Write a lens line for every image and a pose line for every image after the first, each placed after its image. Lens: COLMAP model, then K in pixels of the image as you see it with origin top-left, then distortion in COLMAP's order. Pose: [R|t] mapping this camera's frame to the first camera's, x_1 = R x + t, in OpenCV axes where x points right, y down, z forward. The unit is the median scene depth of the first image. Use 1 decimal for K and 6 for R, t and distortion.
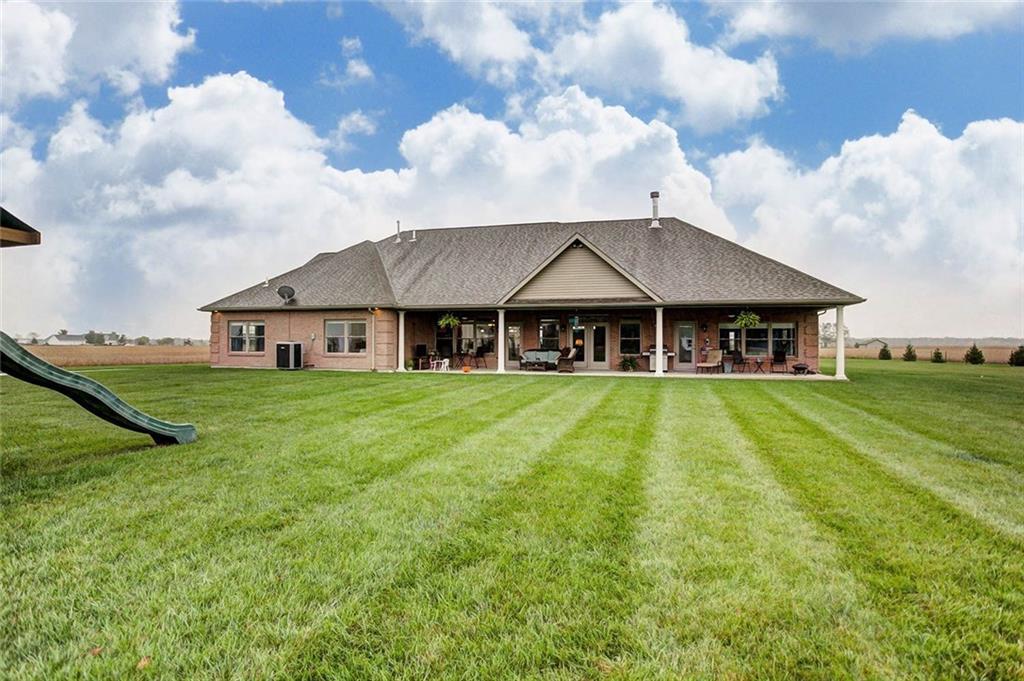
lens RADIAL K [[482.4, 0, 531.1], [0, 482.4, 339.9], [0, 0, 1]] dist [-0.002072, -0.000115]
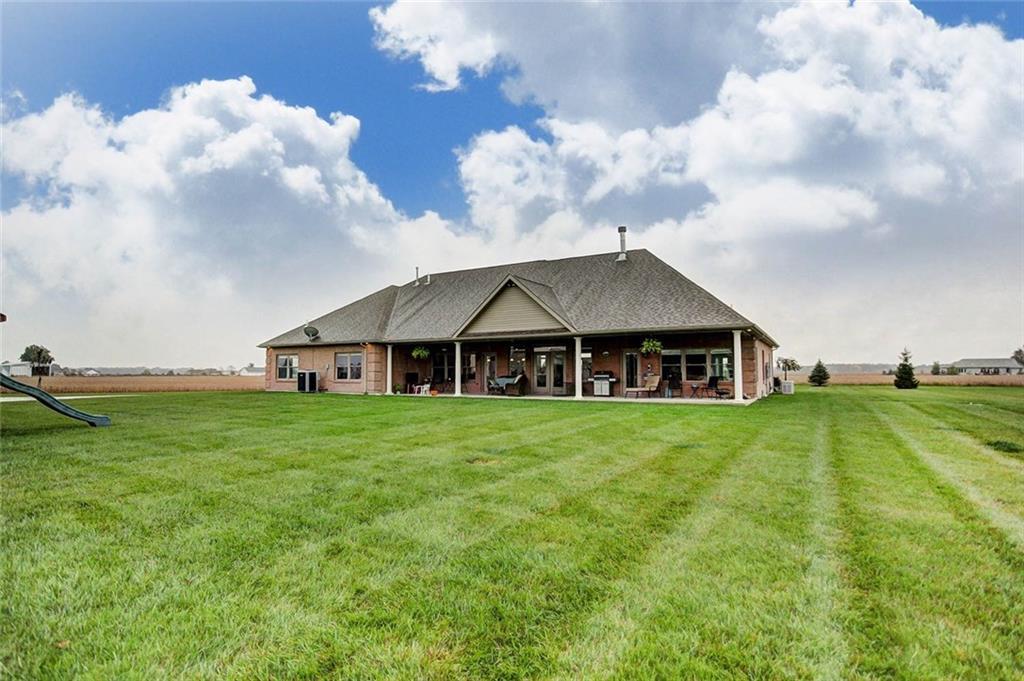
lens RADIAL K [[500.4, 0, 531.1], [0, 500.4, 340.5], [0, 0, 1]] dist [-0.000790, 0.000028]
pose [[0.963614, -0.023817, -0.266235, 0.414391], [0.008989, 0.998346, -0.056776, 0.004205], [0.267147, 0.052317, 0.962235, -0.120806]]
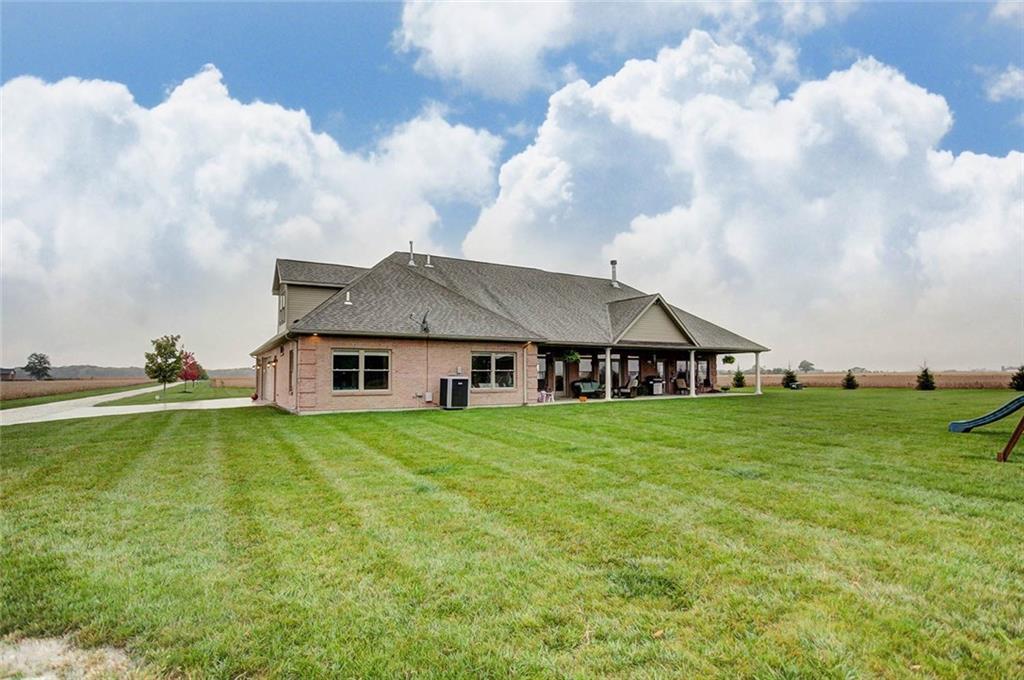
lens RADIAL K [[500.4, 0, 531.1], [0, 500.4, 340.0], [0, 0, 1]] dist [-0.000790, 0.000028]
pose [[0.690015, 0.041462, 0.722607, -1.046469], [0.004695, 0.998081, -0.061752, -0.005333], [-0.723780, 0.046002, 0.688496, 0.267644]]
